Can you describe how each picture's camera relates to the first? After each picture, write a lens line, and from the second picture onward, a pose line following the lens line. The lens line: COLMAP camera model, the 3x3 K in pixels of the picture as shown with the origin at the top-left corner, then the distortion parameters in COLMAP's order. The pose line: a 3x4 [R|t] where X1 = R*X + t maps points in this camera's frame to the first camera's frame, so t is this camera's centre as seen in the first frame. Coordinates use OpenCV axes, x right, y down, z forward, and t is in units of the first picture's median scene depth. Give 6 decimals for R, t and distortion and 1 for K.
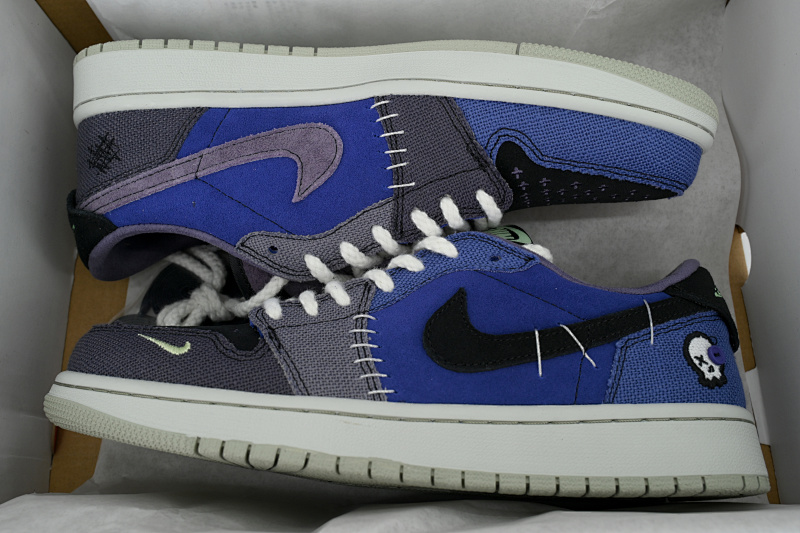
lens RADIAL K [[684.7, 0, 403.4], [0, 684.7, 262.3], [0, 0, 1]] dist [0.004025, -0.013928]
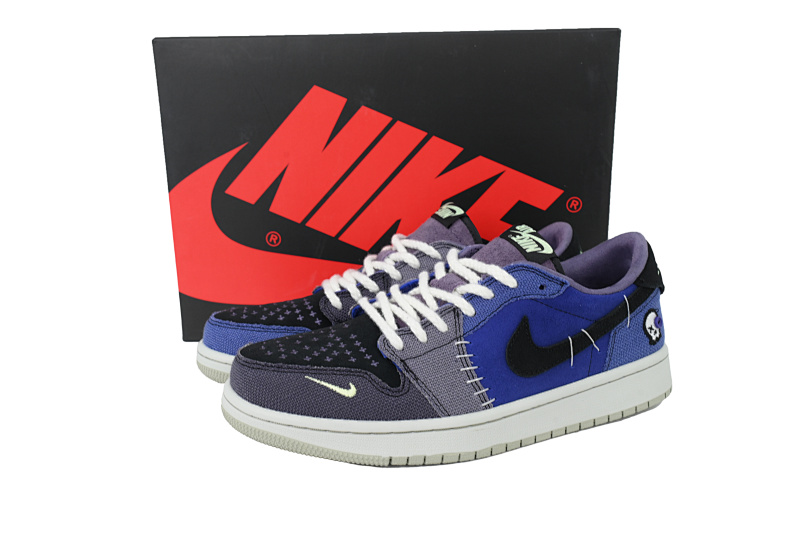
lens RADIAL K [[684.7, 0, 402.9], [0, 684.7, 261.4], [0, 0, 1]] dist [0.004025, -0.013928]
pose [[0.948661, -0.133049, 0.286951, -0.577275], [-0.035319, 0.856991, 0.514119, -0.819309], [-0.314318, -0.497860, 0.808294, -0.051437]]
